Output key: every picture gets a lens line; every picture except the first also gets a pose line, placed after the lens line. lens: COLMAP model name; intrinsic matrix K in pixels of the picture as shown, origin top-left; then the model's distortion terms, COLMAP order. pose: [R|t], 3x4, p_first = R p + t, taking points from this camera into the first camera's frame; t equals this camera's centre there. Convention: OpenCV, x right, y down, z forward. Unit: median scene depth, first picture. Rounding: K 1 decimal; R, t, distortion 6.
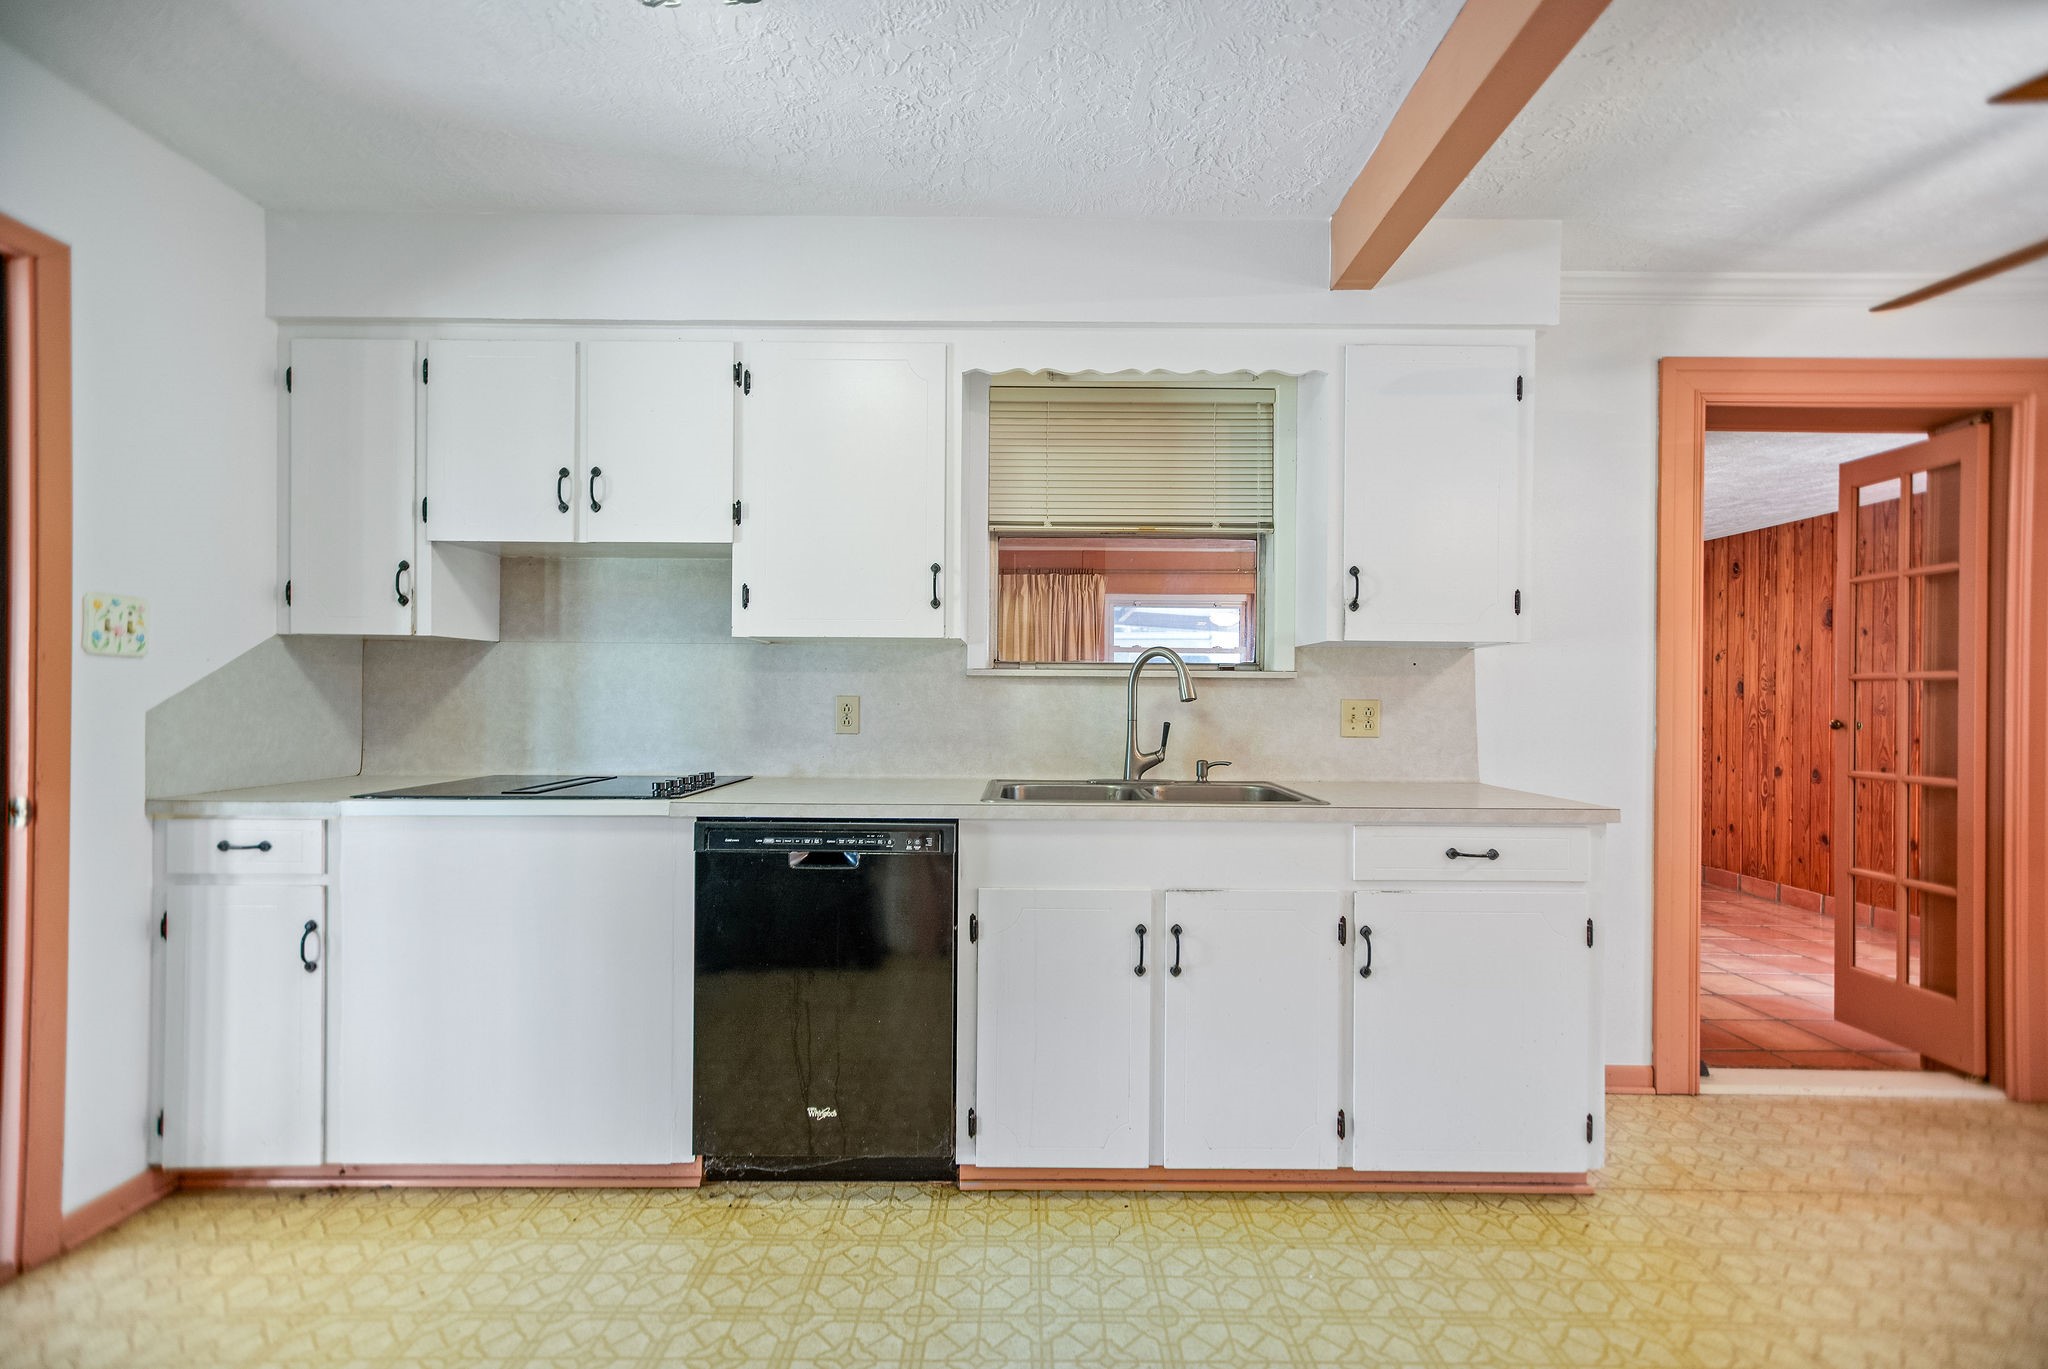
lens RADIAL K [[872.5, 0, 1027.0], [0, 872.5, 698.7], [0, 0, 1]] dist [-0.000651, 0.000731]
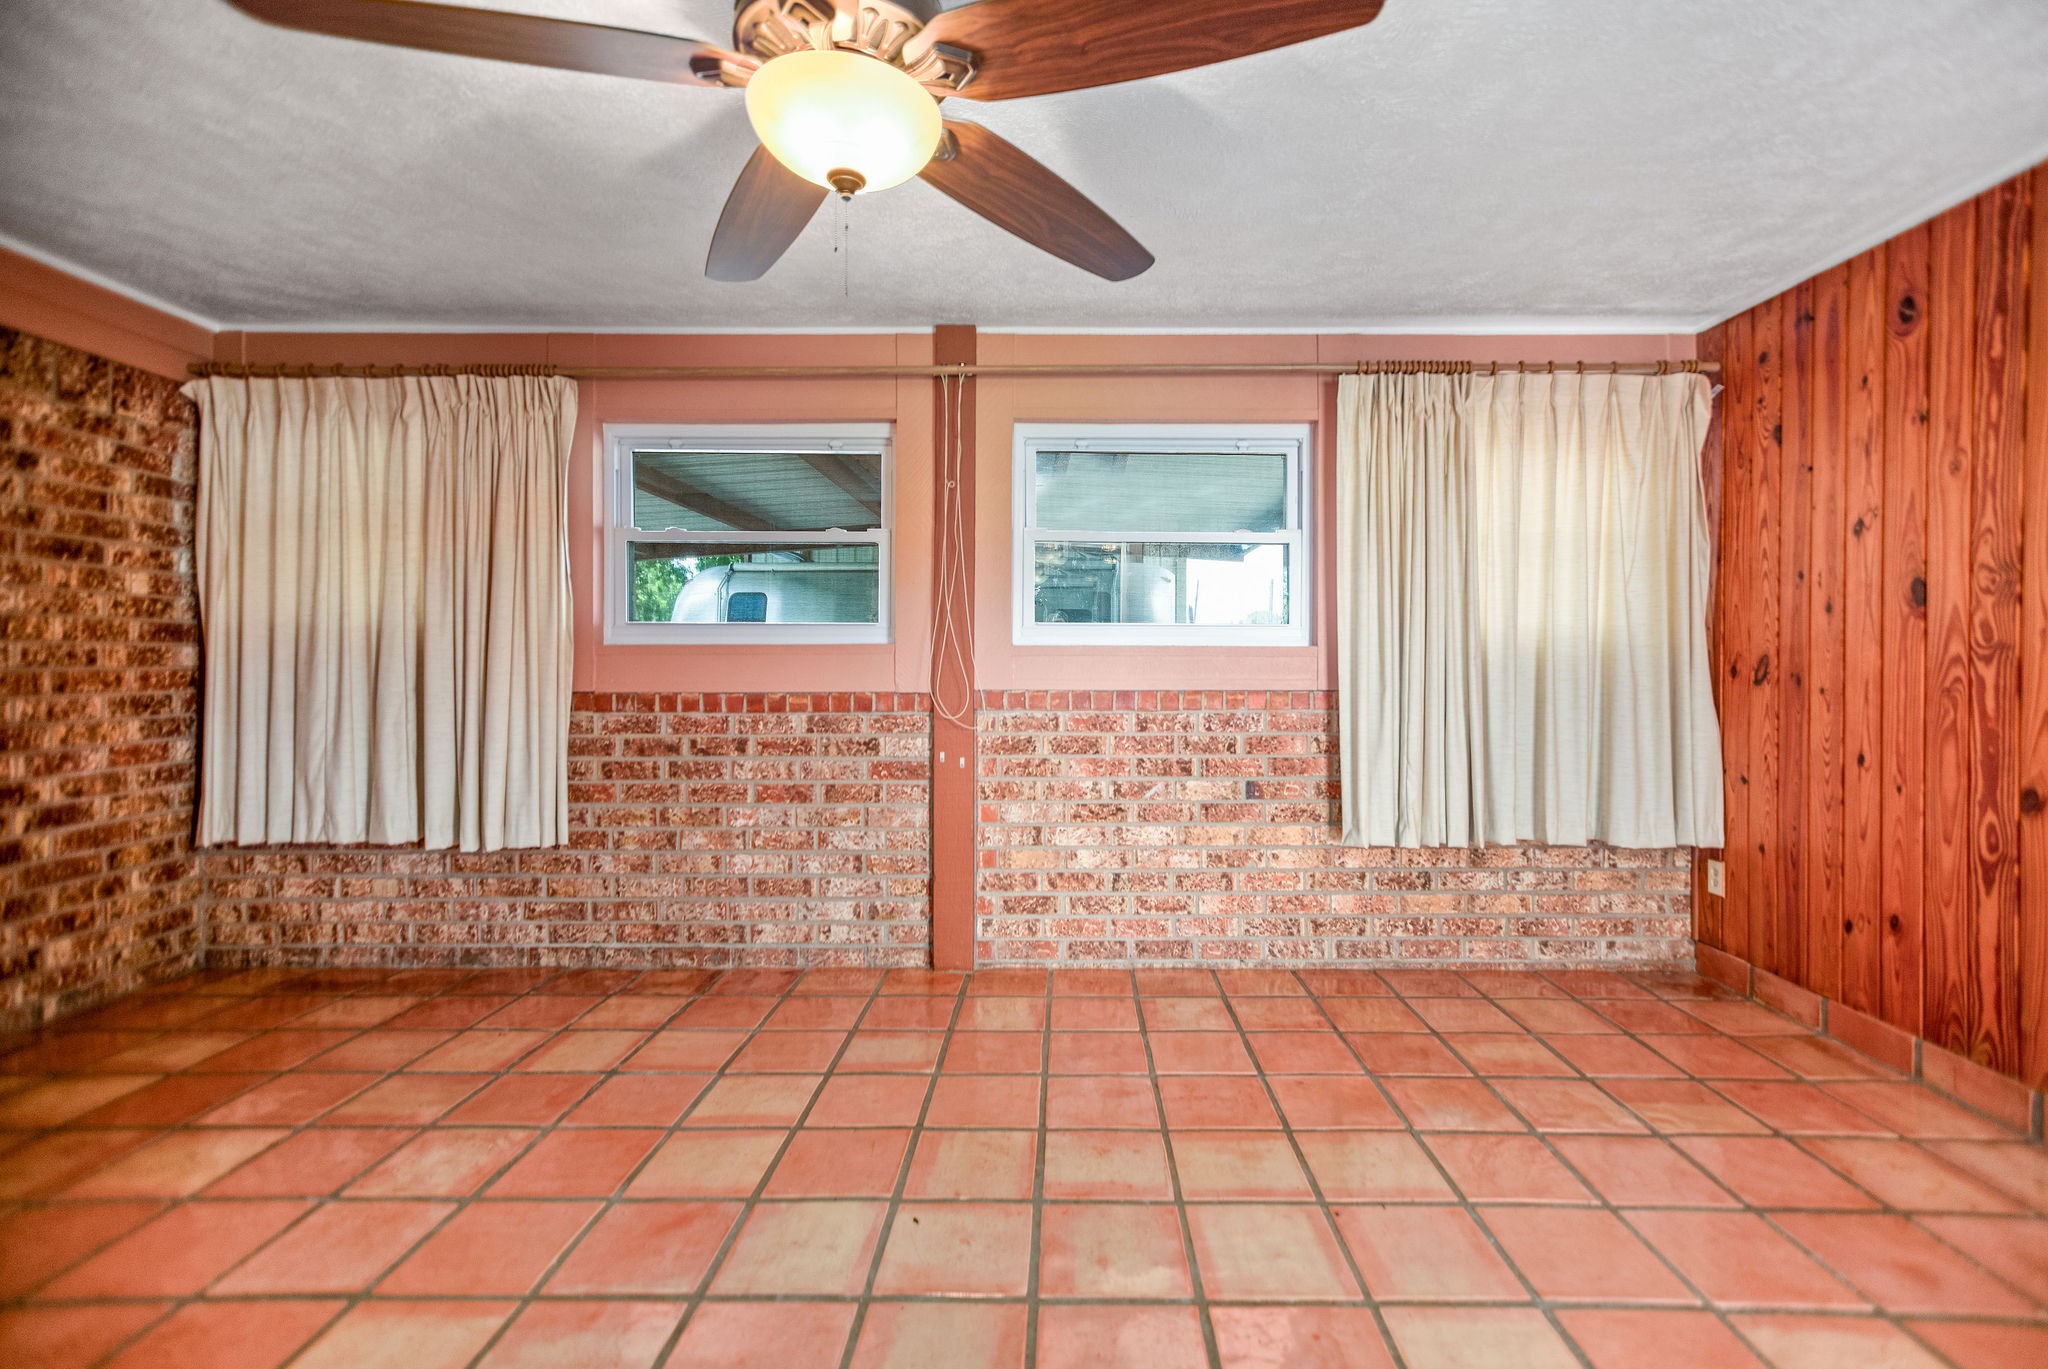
lens RADIAL K [[923.5, 0, 1031.3], [0, 923.5, 664.7], [0, 0, 1]] dist [0.004112, 0.001709]
pose [[0.999880, -0.001652, -0.015431, 0.396459], [0.001675, 0.999998, 0.001447, 0.020641], [0.015429, -0.001473, 0.999880, 0.544906]]
